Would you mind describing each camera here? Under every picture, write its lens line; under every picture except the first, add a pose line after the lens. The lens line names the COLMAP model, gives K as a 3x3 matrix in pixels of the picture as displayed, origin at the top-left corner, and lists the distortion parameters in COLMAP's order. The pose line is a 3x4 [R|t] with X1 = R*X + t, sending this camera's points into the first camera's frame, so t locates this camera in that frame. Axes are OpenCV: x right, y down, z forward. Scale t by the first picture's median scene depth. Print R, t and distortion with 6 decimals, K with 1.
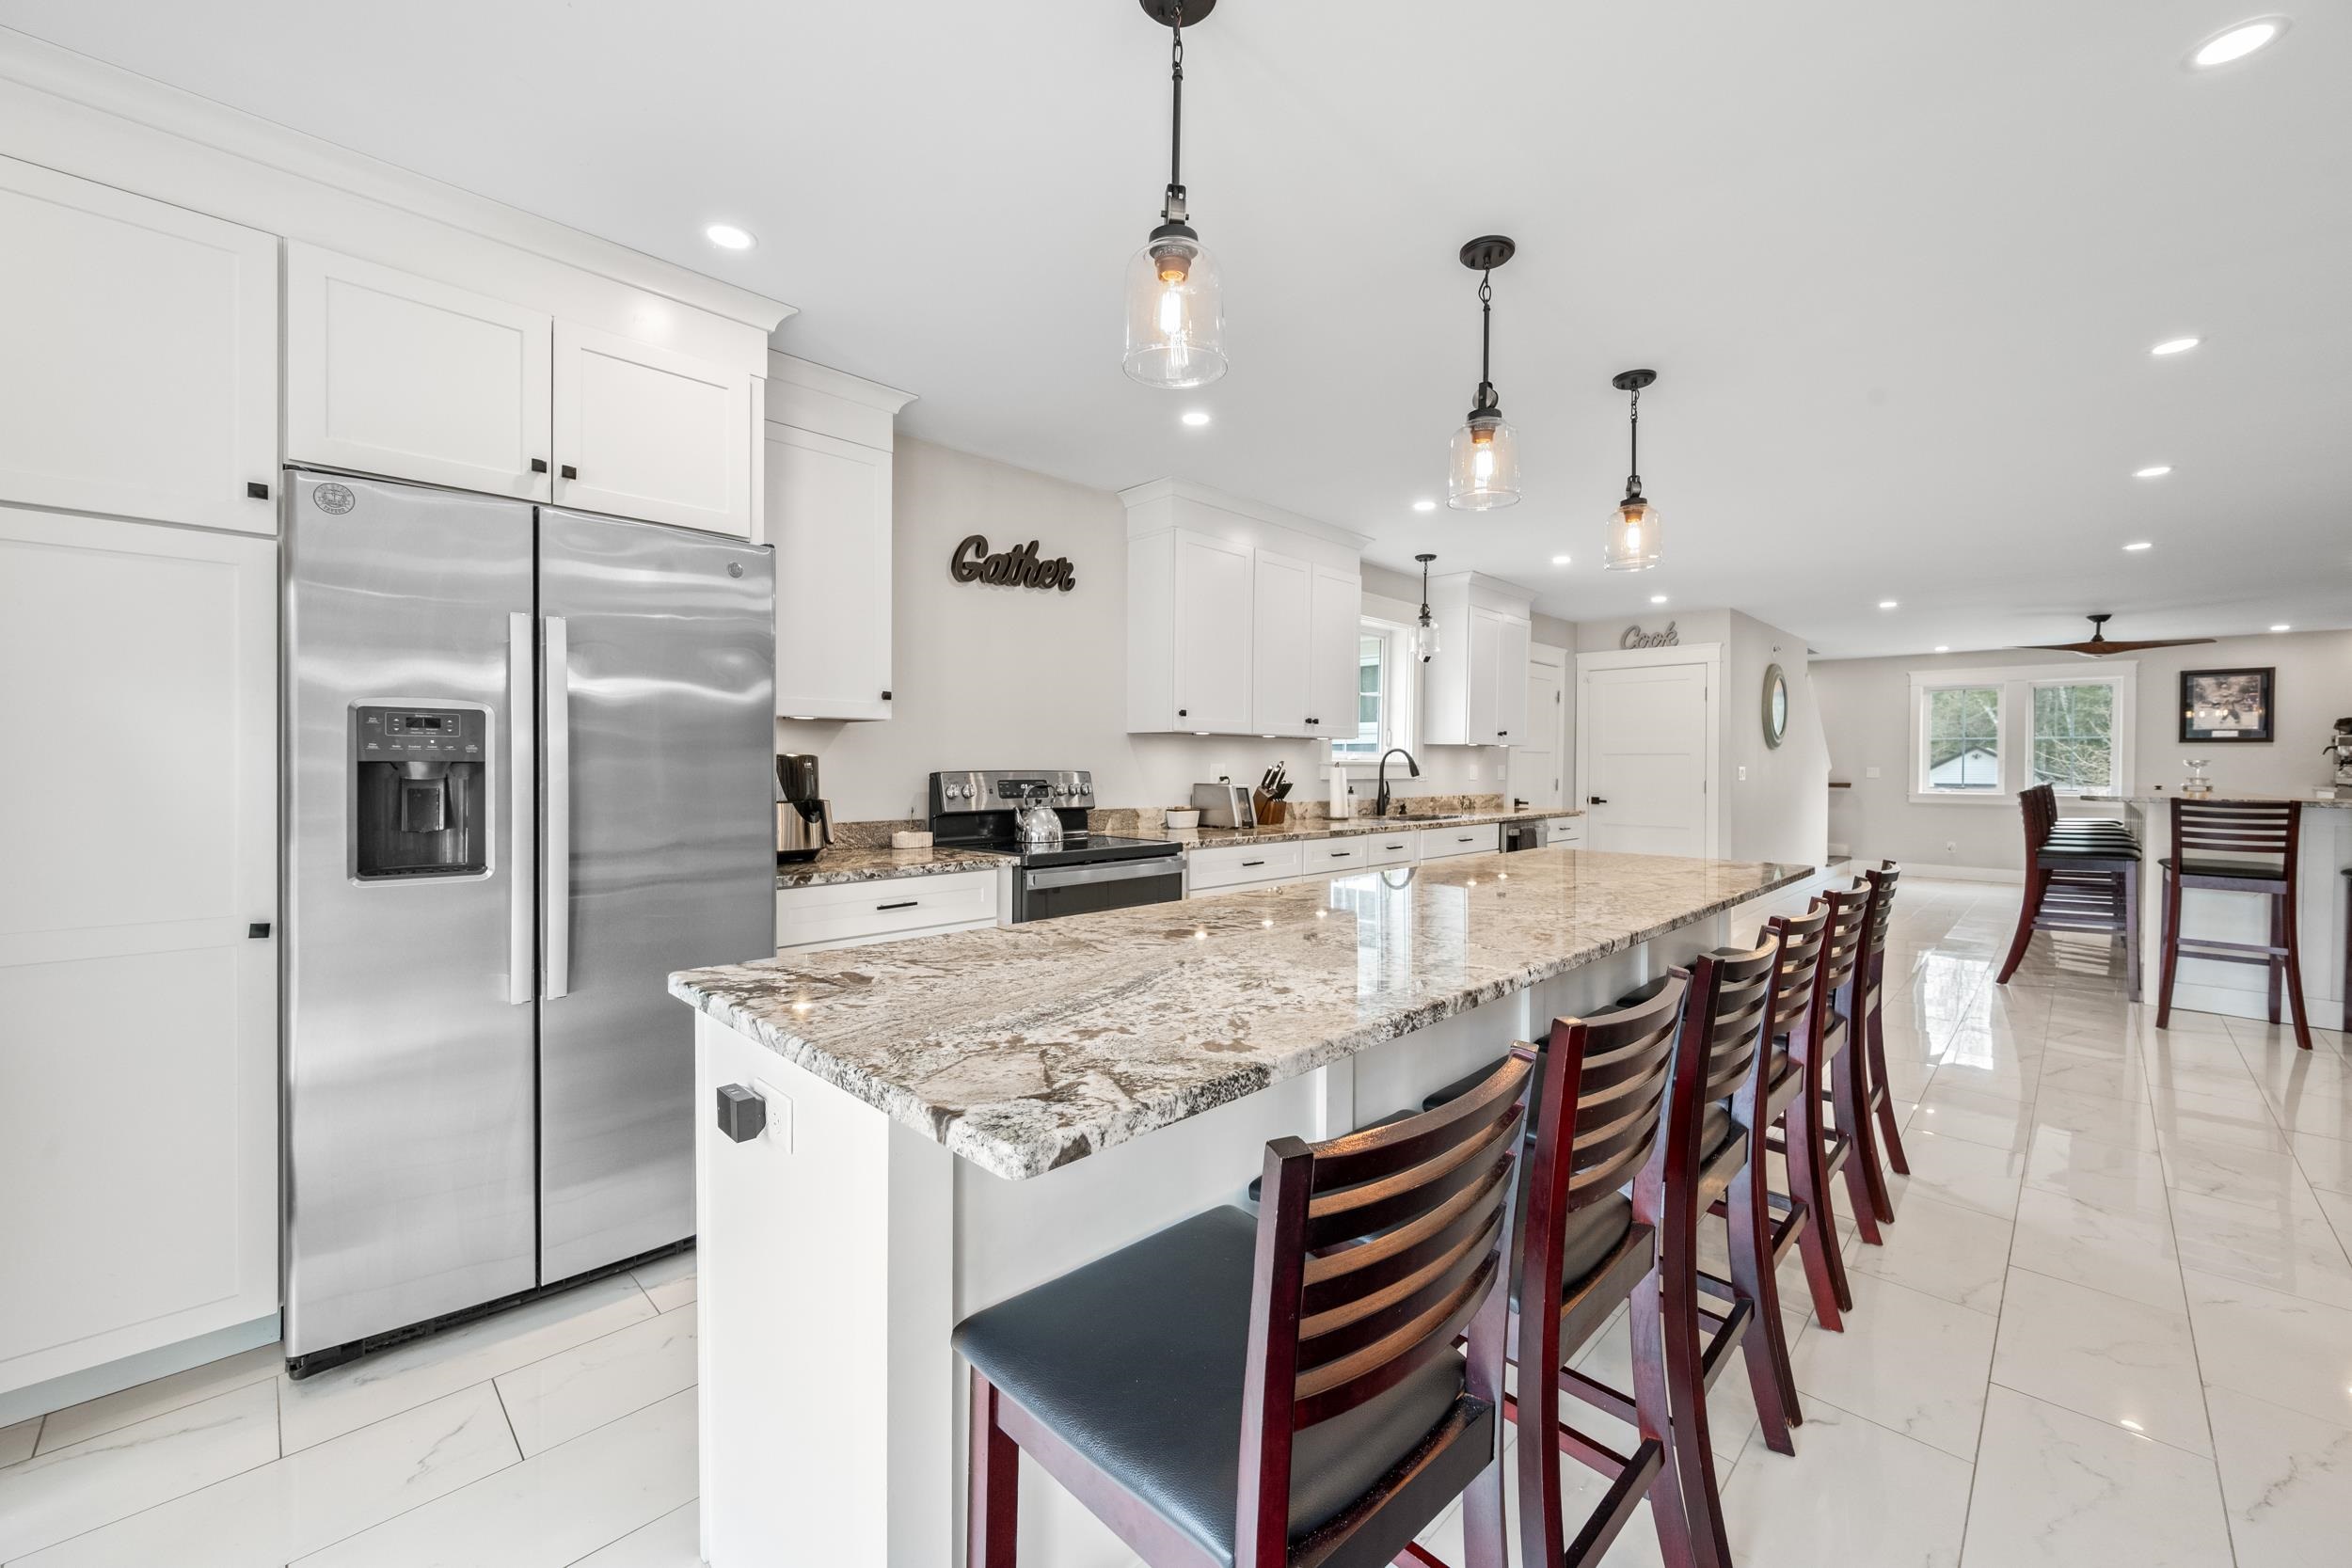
lens RADIAL K [[926.5, 0, 1175.9], [0, 926.5, 773.0], [0, 0, 1]] dist [0.001745, -0.000099]
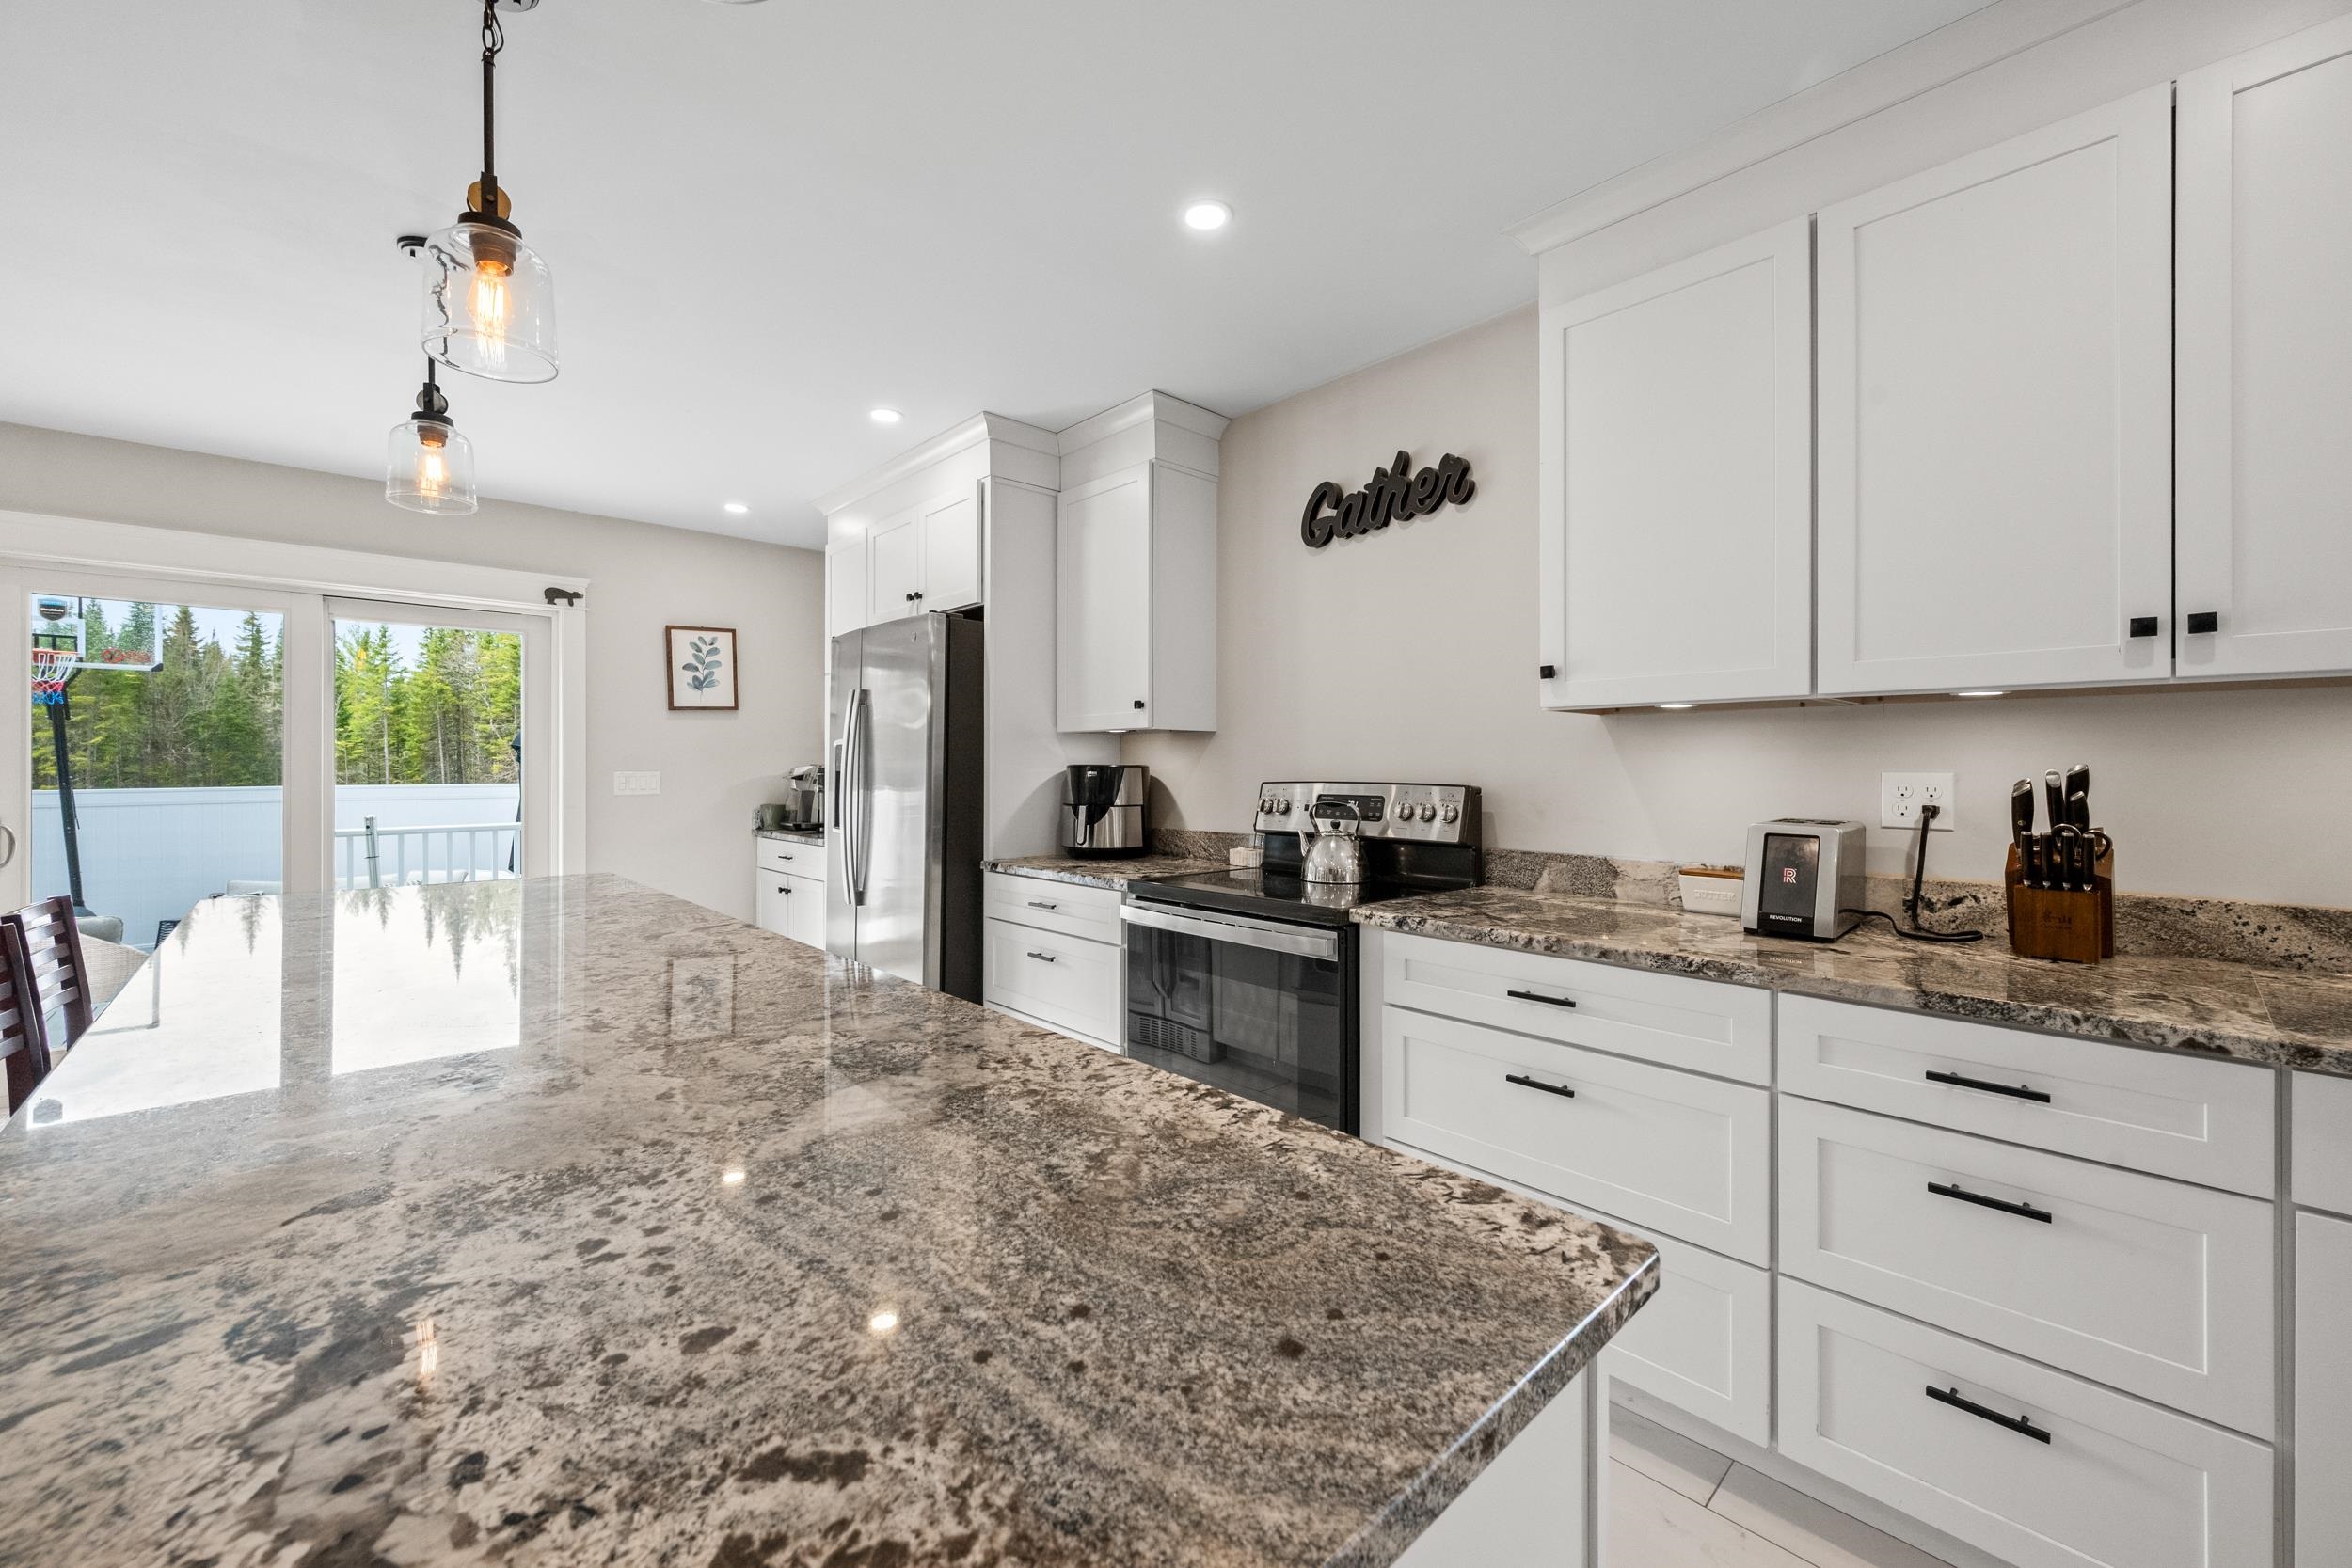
lens RADIAL K [[926.5, 0, 1178.2], [0, 926.5, 768.4], [0, 0, 1]] dist [0.001745, -0.000099]
pose [[-0.034834, -0.004849, -0.999381, 0.533461], [-0.010684, 0.999933, -0.004479, -0.008483], [0.999336, 0.010521, -0.034883, 0.836370]]
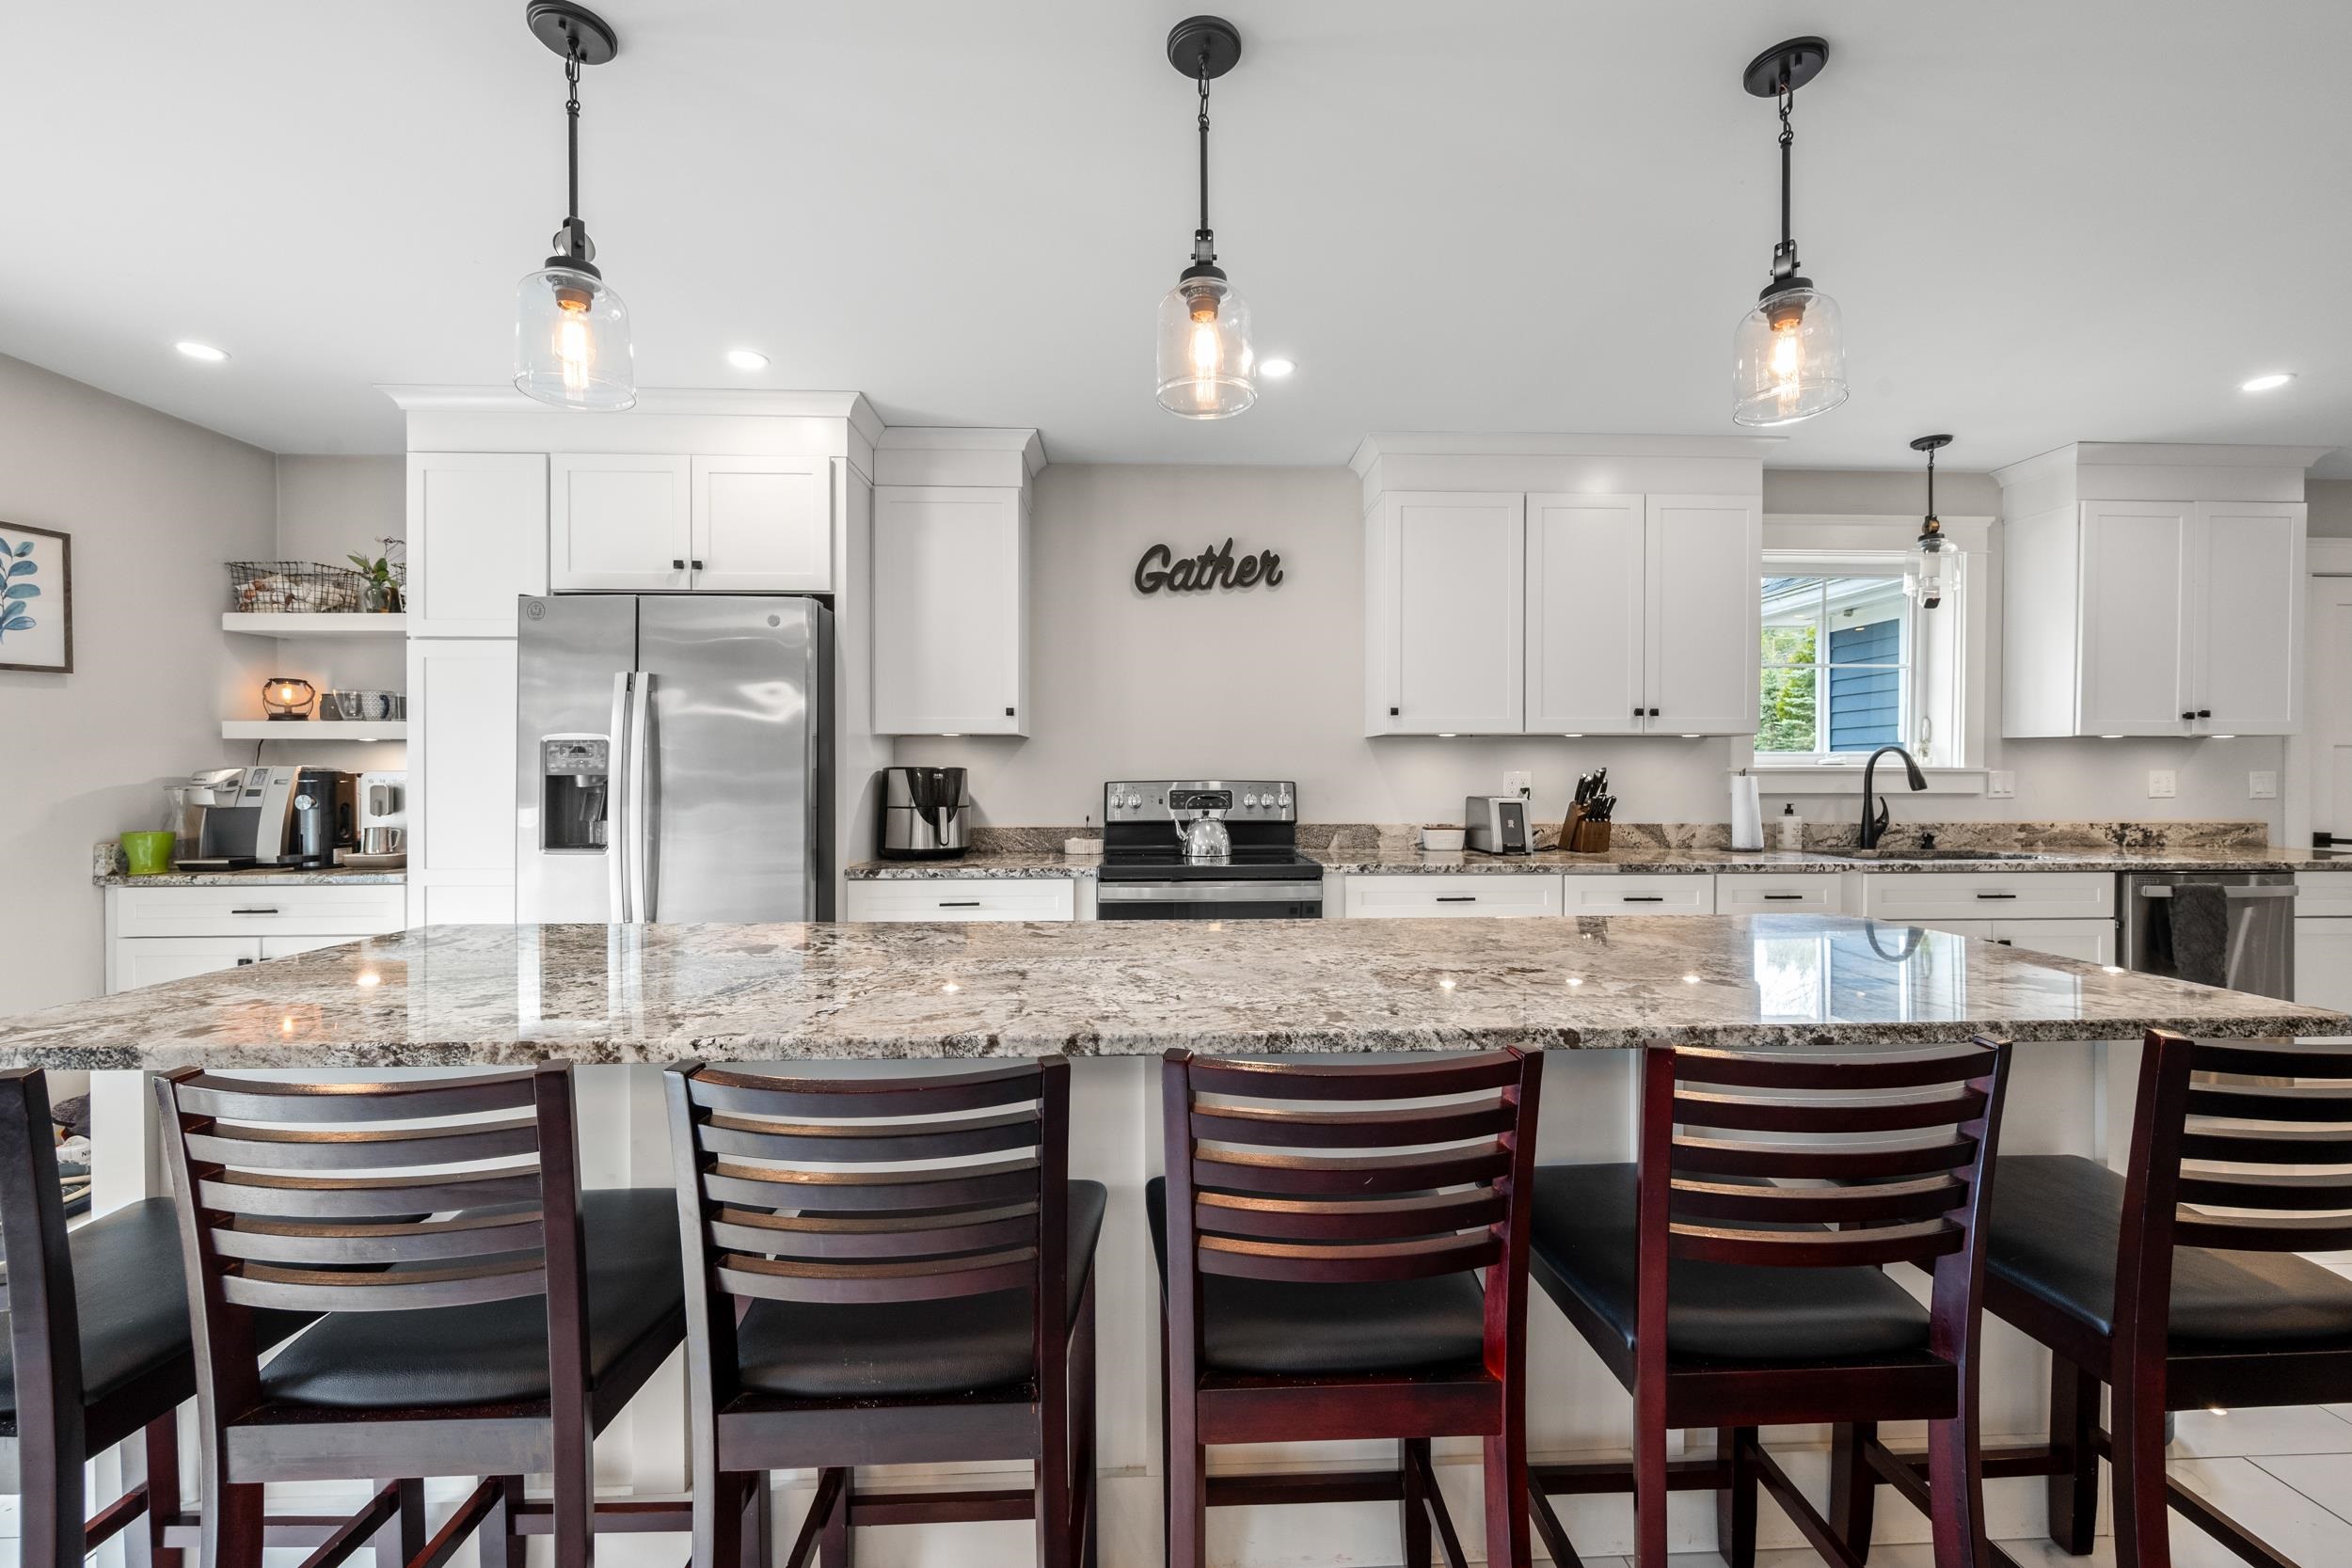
lens RADIAL K [[926.5, 0, 1181.7], [0, 926.5, 788.6], [0, 0, 1]] dist [0.001745, -0.000099]
pose [[0.731940, 0.006989, -0.681333, 0.448811], [-0.001657, 0.999963, 0.008477, -0.002447], [0.681367, -0.005076, 0.731925, 0.263233]]
